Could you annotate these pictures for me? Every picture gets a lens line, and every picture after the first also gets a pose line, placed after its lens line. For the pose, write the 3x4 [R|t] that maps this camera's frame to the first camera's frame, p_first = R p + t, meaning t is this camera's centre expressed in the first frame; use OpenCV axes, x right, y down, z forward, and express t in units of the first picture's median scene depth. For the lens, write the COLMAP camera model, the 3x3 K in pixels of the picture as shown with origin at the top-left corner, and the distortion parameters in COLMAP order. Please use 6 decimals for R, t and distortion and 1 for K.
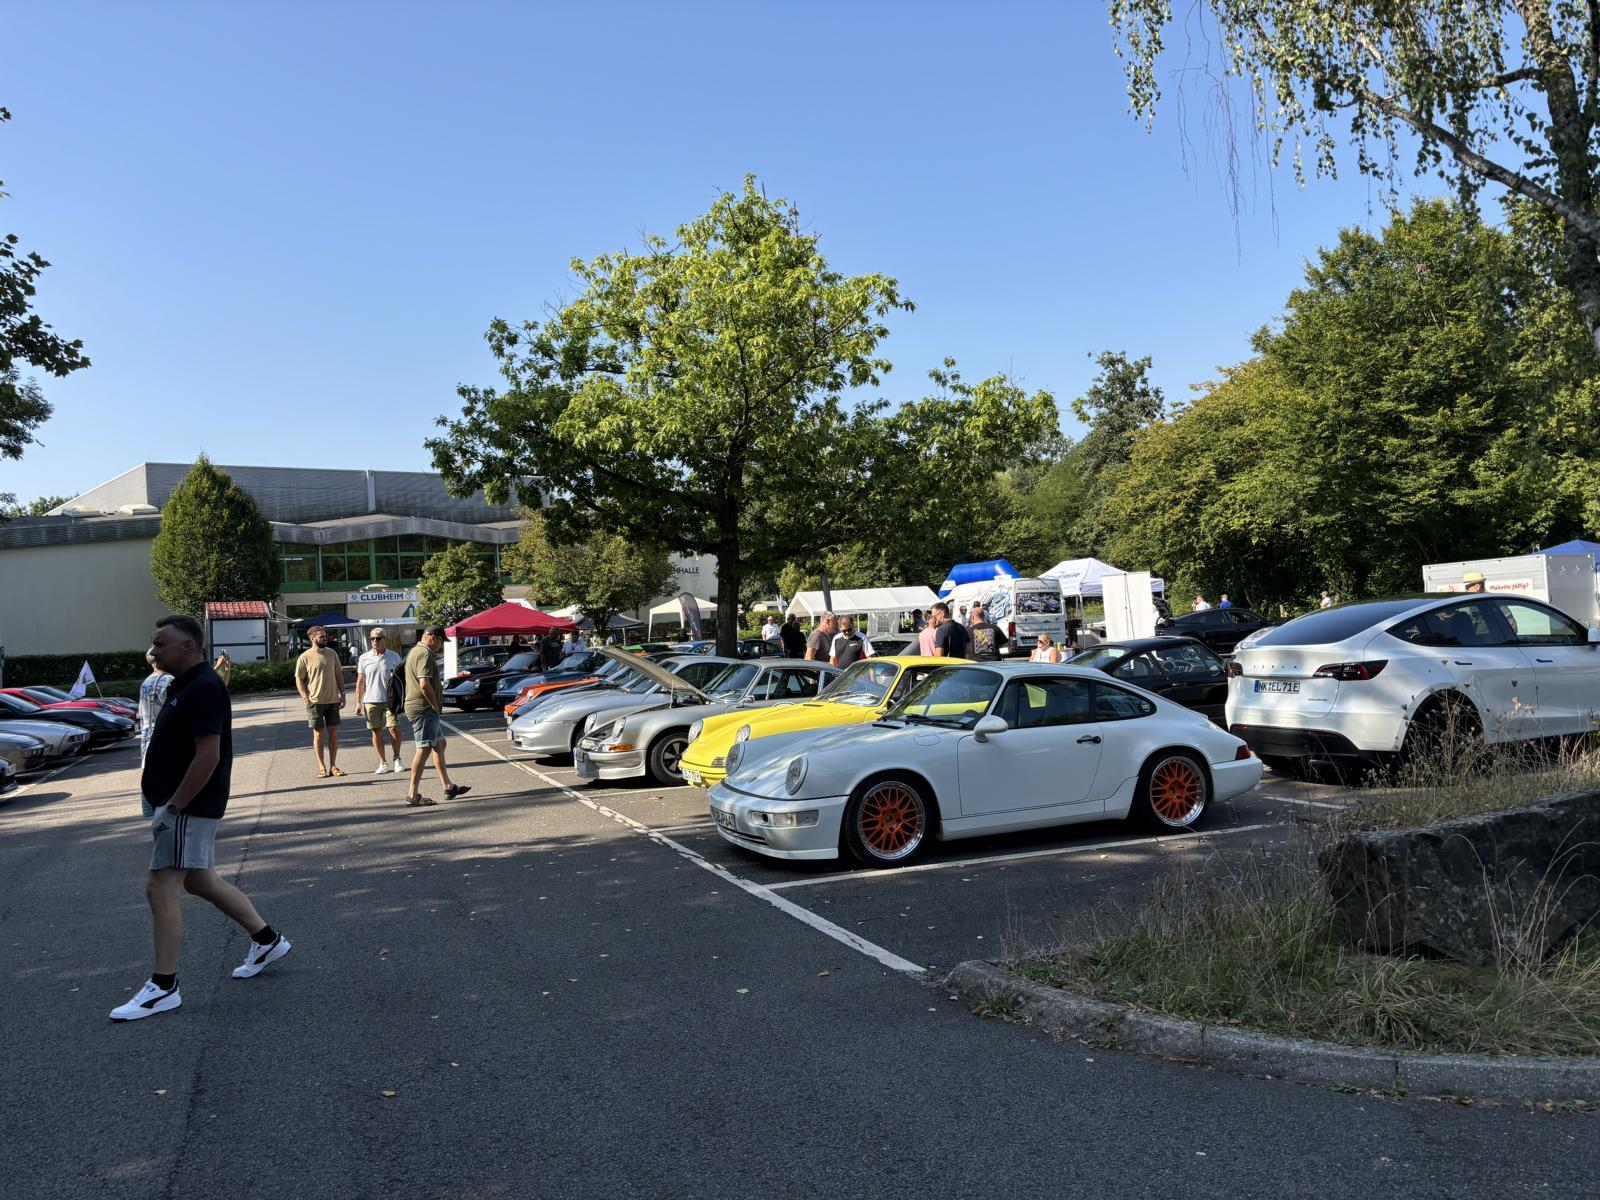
lens RADIAL K [[1232.1, 0, 798.0], [0, 1232.1, 643.1], [0, 0, 1]] dist [0.004721, -0.003664]
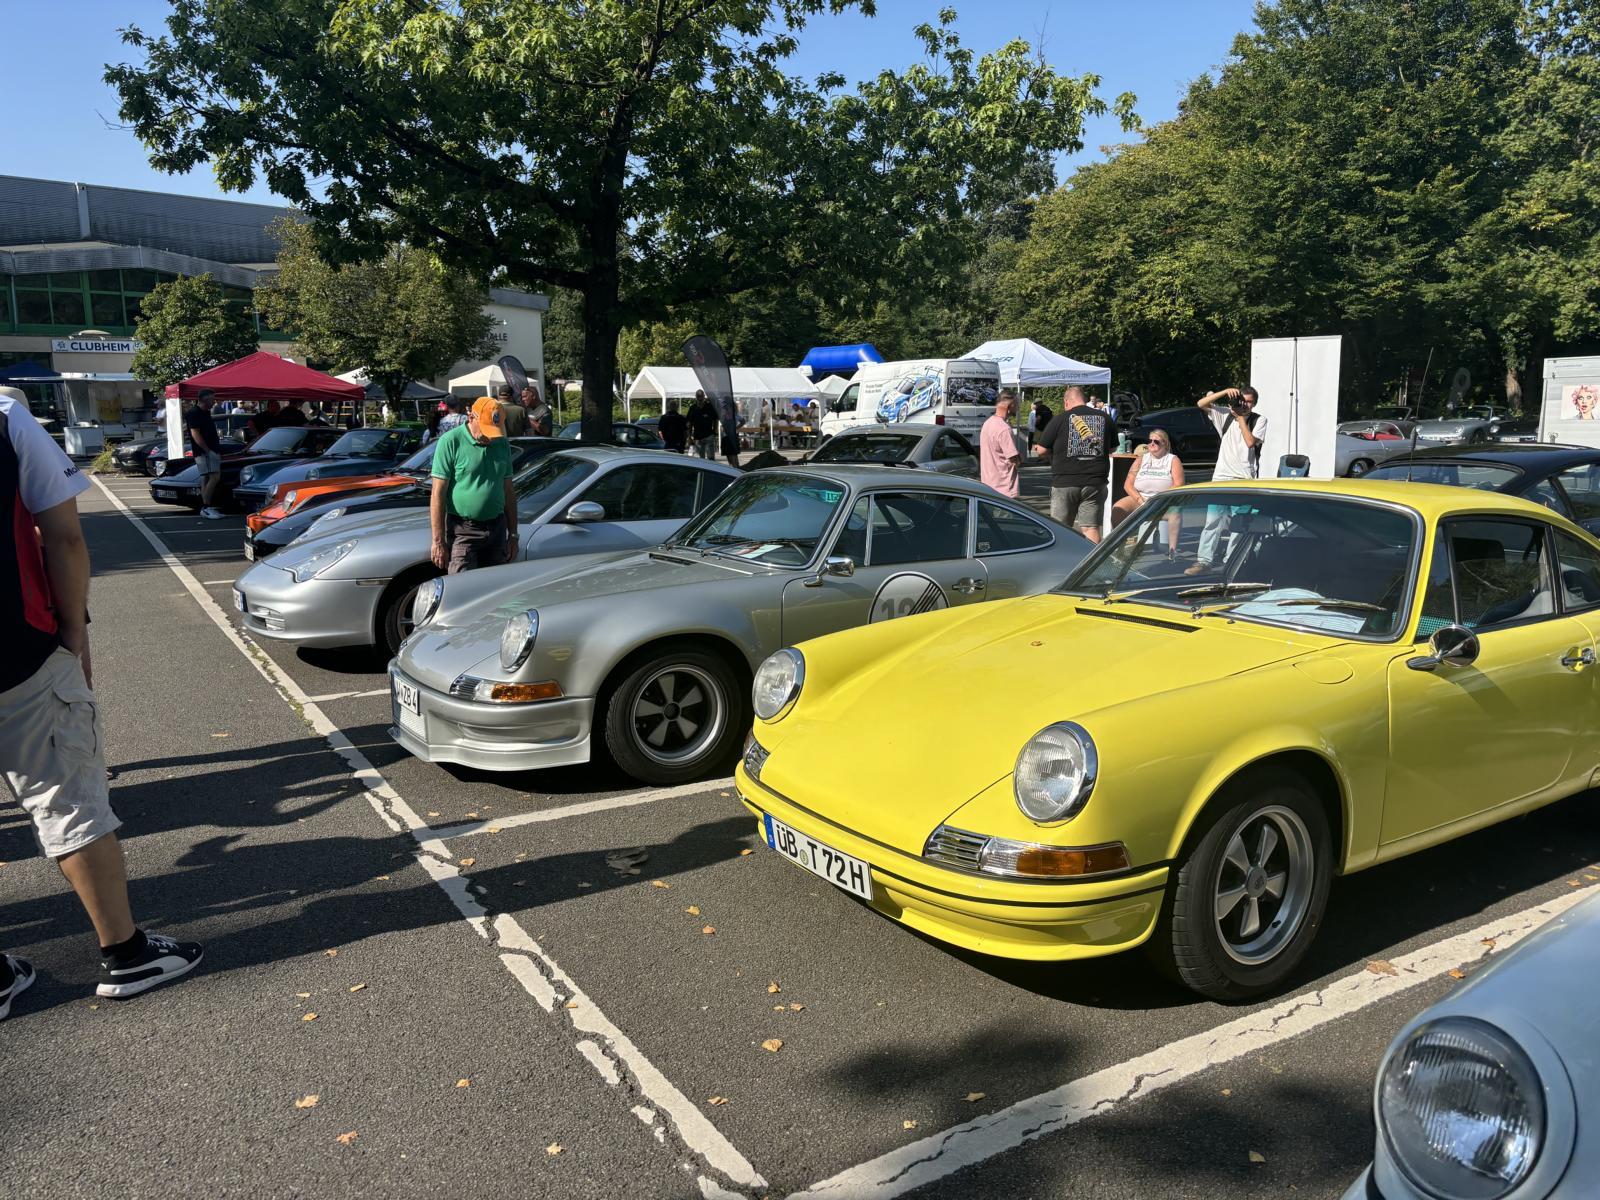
lens RADIAL K [[1232.1, 0, 798.0], [0, 1232.1, 643.1], [0, 0, 1]] dist [0.004721, -0.003664]
pose [[0.985995, 0.014381, 0.166153, -0.037488], [-0.042083, 0.985490, 0.164437, 0.001269], [-0.161378, -0.169126, 0.972293, 0.186675]]
